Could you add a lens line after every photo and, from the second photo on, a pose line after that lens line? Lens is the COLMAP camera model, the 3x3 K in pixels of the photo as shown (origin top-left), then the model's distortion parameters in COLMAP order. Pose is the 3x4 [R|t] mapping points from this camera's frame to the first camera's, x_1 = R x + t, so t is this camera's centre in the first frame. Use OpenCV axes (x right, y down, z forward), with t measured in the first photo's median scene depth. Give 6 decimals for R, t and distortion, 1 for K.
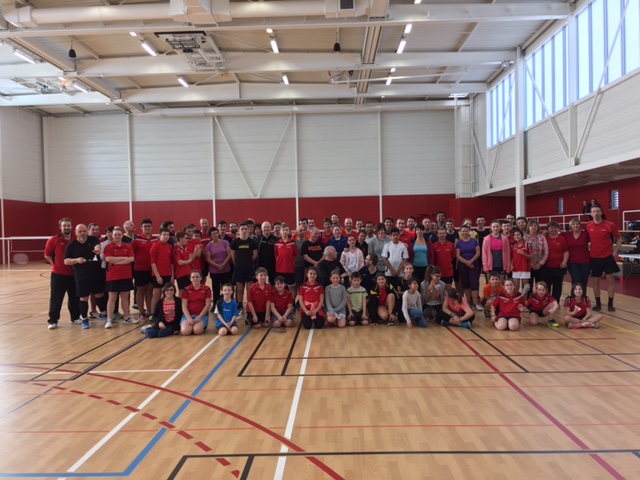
lens RADIAL K [[546.8, 0, 320.0], [0, 546.8, 240.0], [0, 0, 1]] dist [0.075708, -0.114972]
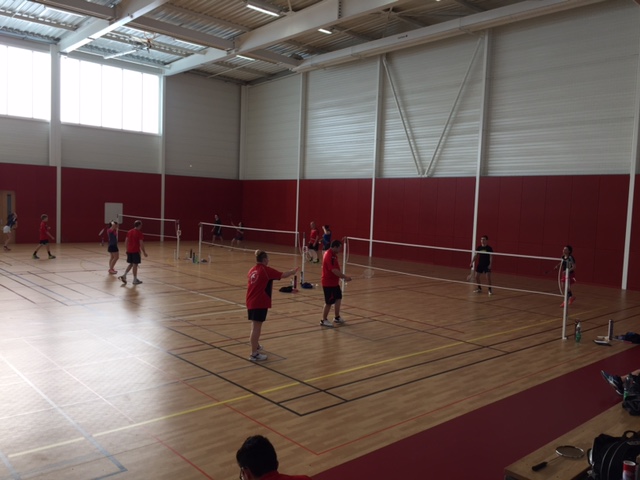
lens RADIAL K [[546.8, 0, 320.0], [0, 546.8, 240.0], [0, 0, 1]] dist [0.075708, -0.114972]
pose [[0.691908, 0.095339, -0.715663, 0.273291], [-0.064281, 0.995441, 0.070463, -0.039785], [0.719118, -0.002750, 0.694882, 0.456786]]
